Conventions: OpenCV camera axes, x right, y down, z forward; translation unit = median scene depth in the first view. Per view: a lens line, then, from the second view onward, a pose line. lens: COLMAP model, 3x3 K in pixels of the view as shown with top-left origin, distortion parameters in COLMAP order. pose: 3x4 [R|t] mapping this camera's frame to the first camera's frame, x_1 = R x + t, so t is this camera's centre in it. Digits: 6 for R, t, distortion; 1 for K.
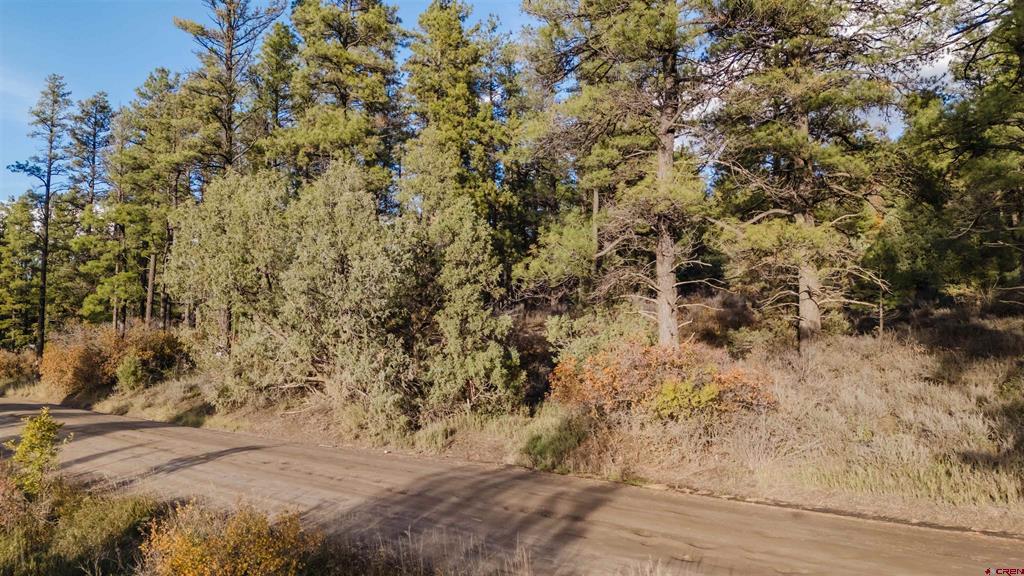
lens RADIAL K [[527.7, 0, 552.6], [0, 527.7, 287.9], [0, 0, 1]] dist [0.061026, -0.037064]
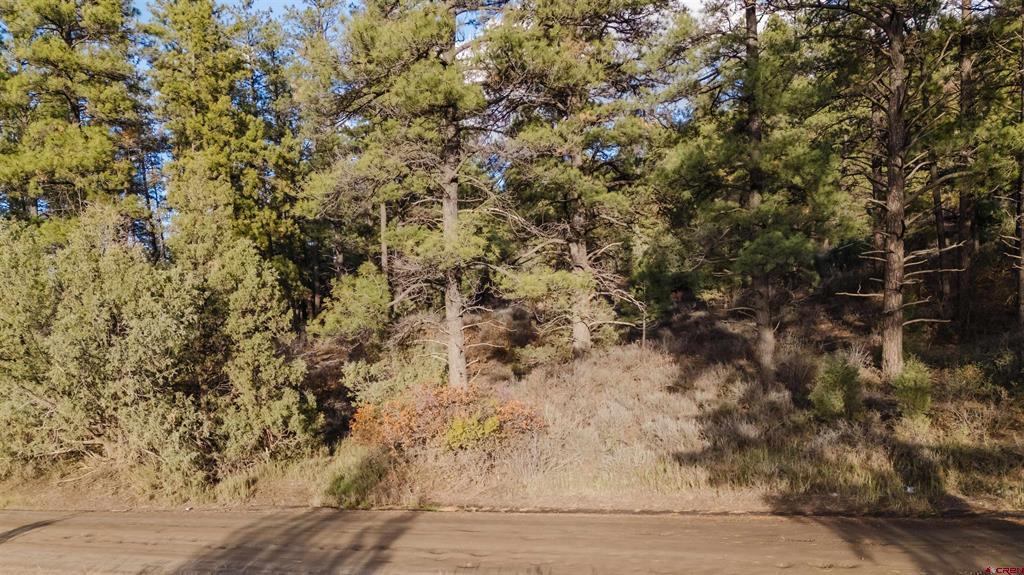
lens RADIAL K [[749.6, 0, 517.6], [0, 749.6, 286.2], [0, 0, 1]] dist [0.077475, -0.053932]
pose [[0.964192, -0.053080, 0.259839, -0.055436], [0.020339, 0.991680, 0.127107, -0.272693], [-0.264424, -0.117270, 0.957250, -0.487799]]
